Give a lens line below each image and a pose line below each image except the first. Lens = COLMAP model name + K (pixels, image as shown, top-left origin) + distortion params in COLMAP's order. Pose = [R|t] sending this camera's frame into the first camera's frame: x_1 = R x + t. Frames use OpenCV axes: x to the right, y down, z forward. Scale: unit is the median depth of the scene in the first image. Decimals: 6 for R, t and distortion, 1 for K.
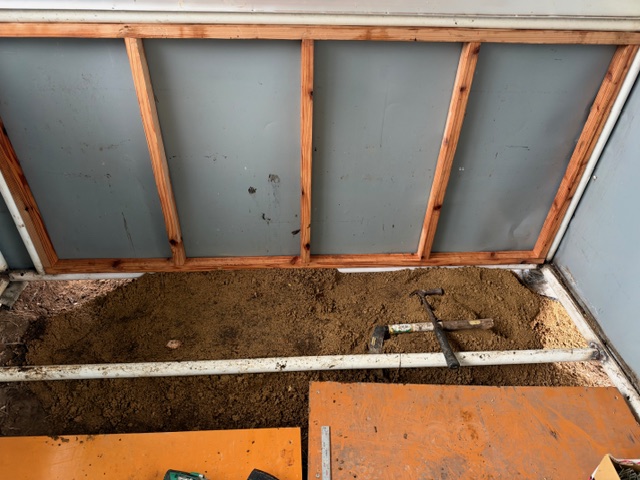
lens RADIAL K [[457.7, 0, 323.0], [0, 457.7, 238.3], [0, 0, 1]] dist [0.039698, -0.059601]
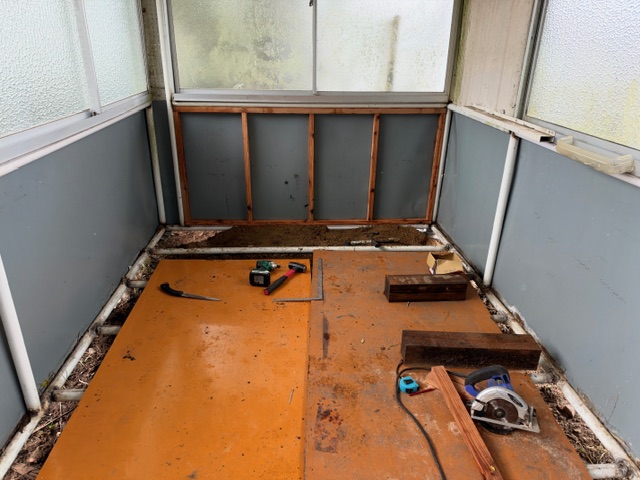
lens RADIAL K [[457.7, 0, 322.5], [0, 457.7, 256.0], [0, 0, 1]] dist [0.039698, -0.059601]
pose [[0.999816, -0.015942, -0.010676, 0.037580], [0.012870, 0.969920, -0.243082, 0.834445], [0.014231, 0.242900, 0.969947, -1.116971]]
